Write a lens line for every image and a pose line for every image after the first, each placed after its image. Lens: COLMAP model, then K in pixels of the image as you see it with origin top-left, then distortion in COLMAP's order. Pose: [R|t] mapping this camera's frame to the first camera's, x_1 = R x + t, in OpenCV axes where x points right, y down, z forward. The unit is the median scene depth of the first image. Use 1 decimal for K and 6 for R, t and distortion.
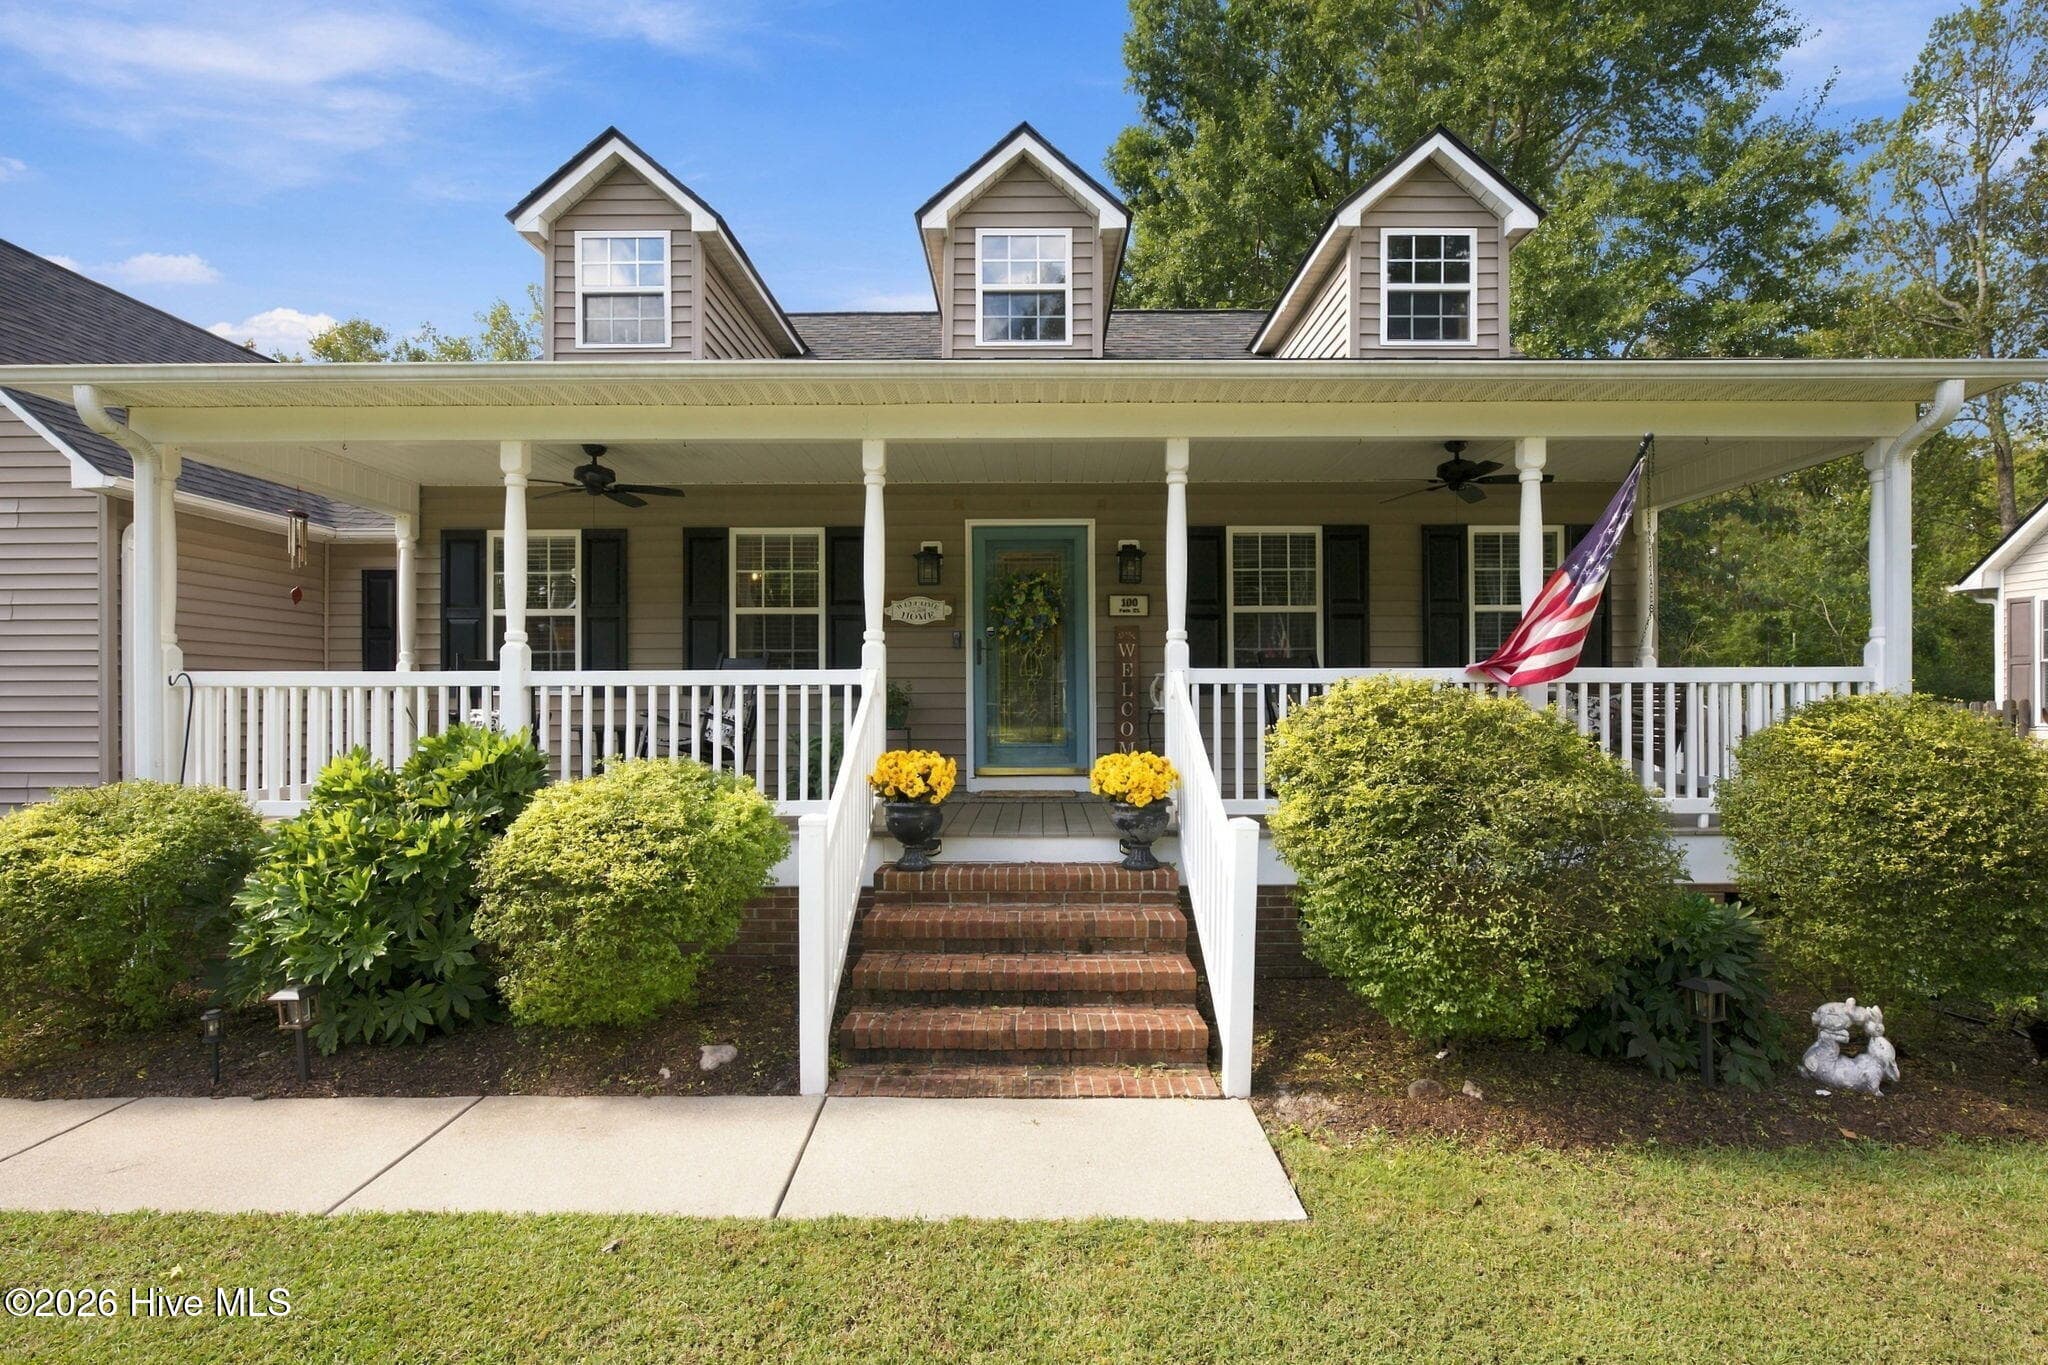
lens RADIAL K [[966.6, 0, 1024.0], [0, 966.6, 682.5], [0, 0, 1]] dist [0.019031, 0.000380]
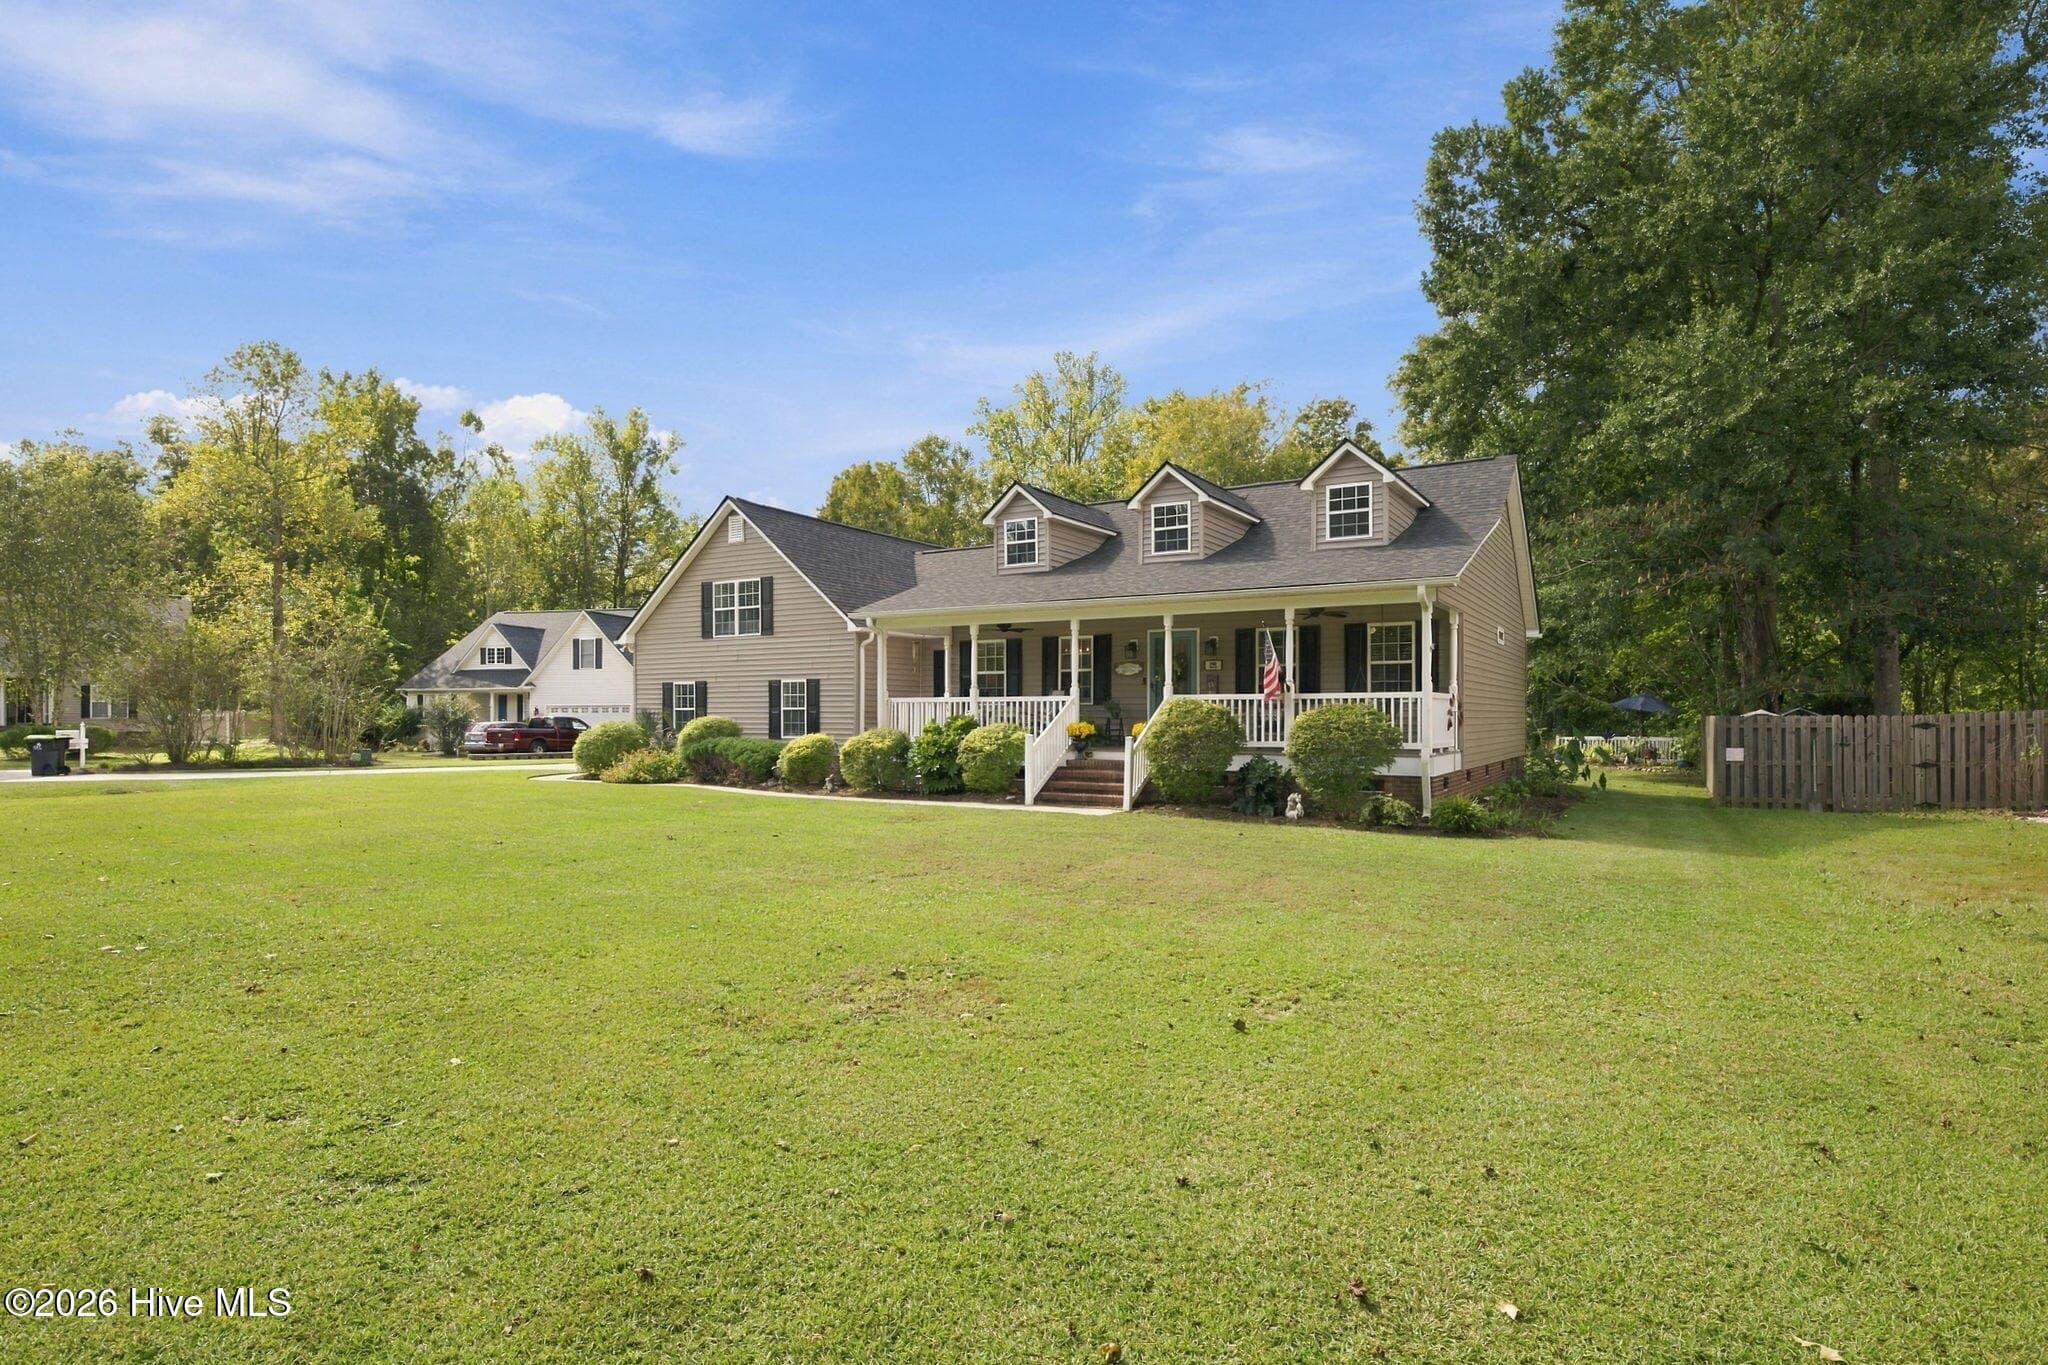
lens RADIAL K [[1026.3, 0, 1024.0], [0, 1026.3, 701.4], [0, 0, 1]] dist [-0.012486, -0.000229]
pose [[0.873484, -0.007208, -0.486799, 1.161599], [0.006060, 0.999974, -0.003932, 0.016446], [0.486815, 0.000484, 0.873505, -1.710405]]
